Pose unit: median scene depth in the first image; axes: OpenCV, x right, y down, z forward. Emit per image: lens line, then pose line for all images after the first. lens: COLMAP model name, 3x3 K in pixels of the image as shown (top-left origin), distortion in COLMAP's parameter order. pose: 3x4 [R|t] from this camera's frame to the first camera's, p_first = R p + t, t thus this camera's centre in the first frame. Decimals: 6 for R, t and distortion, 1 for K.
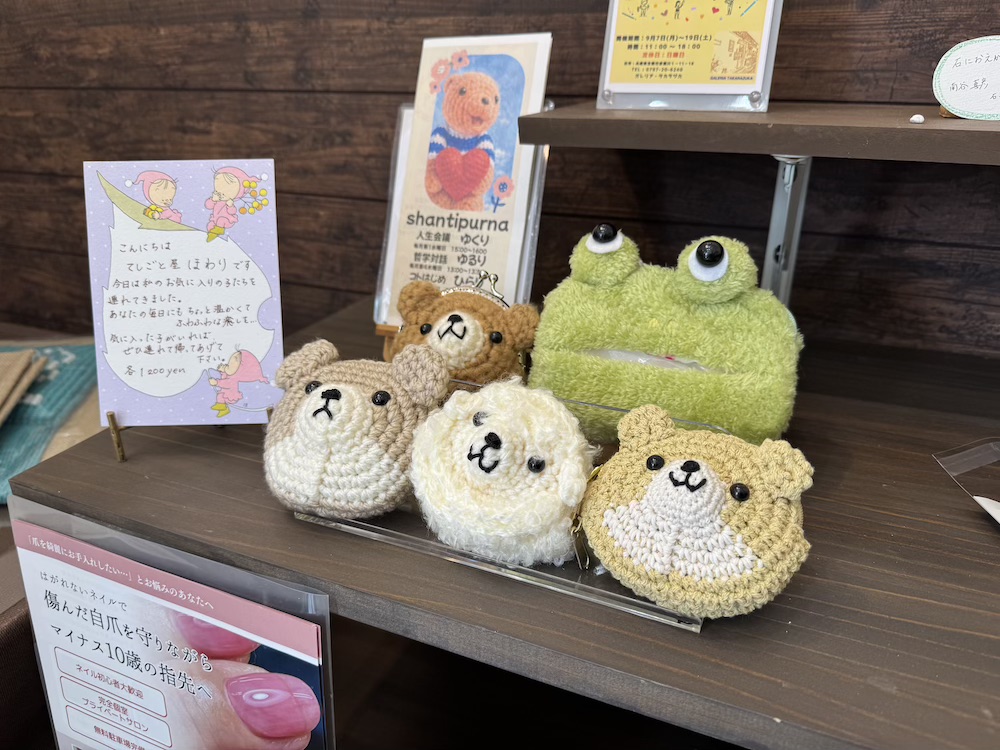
lens RADIAL K [[708.9, 0, 496.8], [0, 708.9, 379.5], [0, 0, 1]] dist [-0.000530, -0.020342]
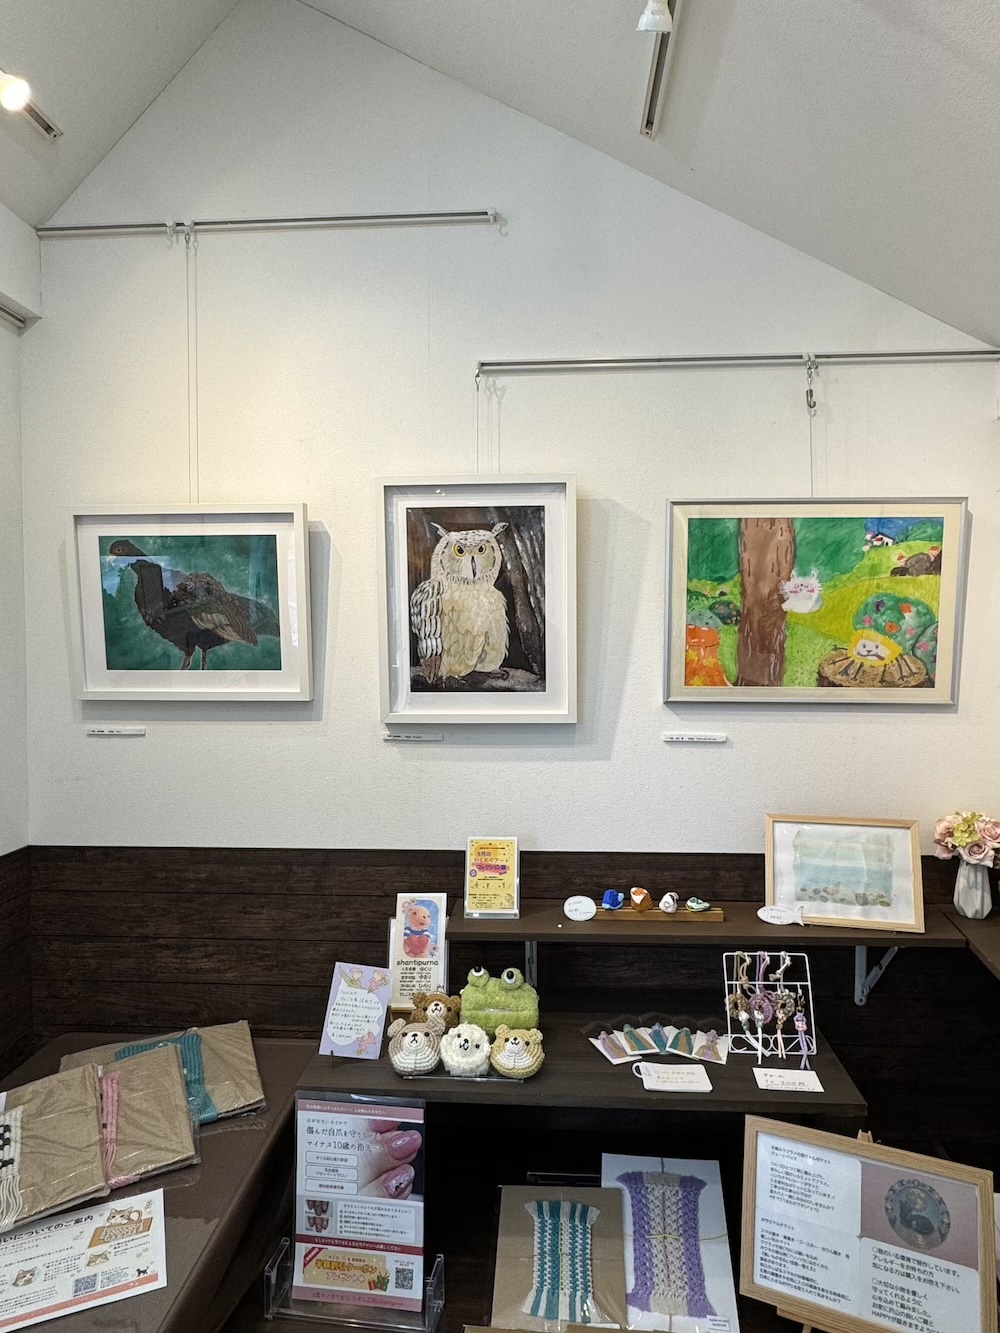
lens RADIAL K [[824.2, 0, 493.4], [0, 824.2, 655.7], [0, 0, 1]] dist [0.000567, -0.002491]
pose [[0.947646, -0.010471, 0.319152, -0.612764], [0.133889, 0.920393, -0.367355, -0.083962], [-0.289899, 0.390854, 0.873608, -1.818816]]
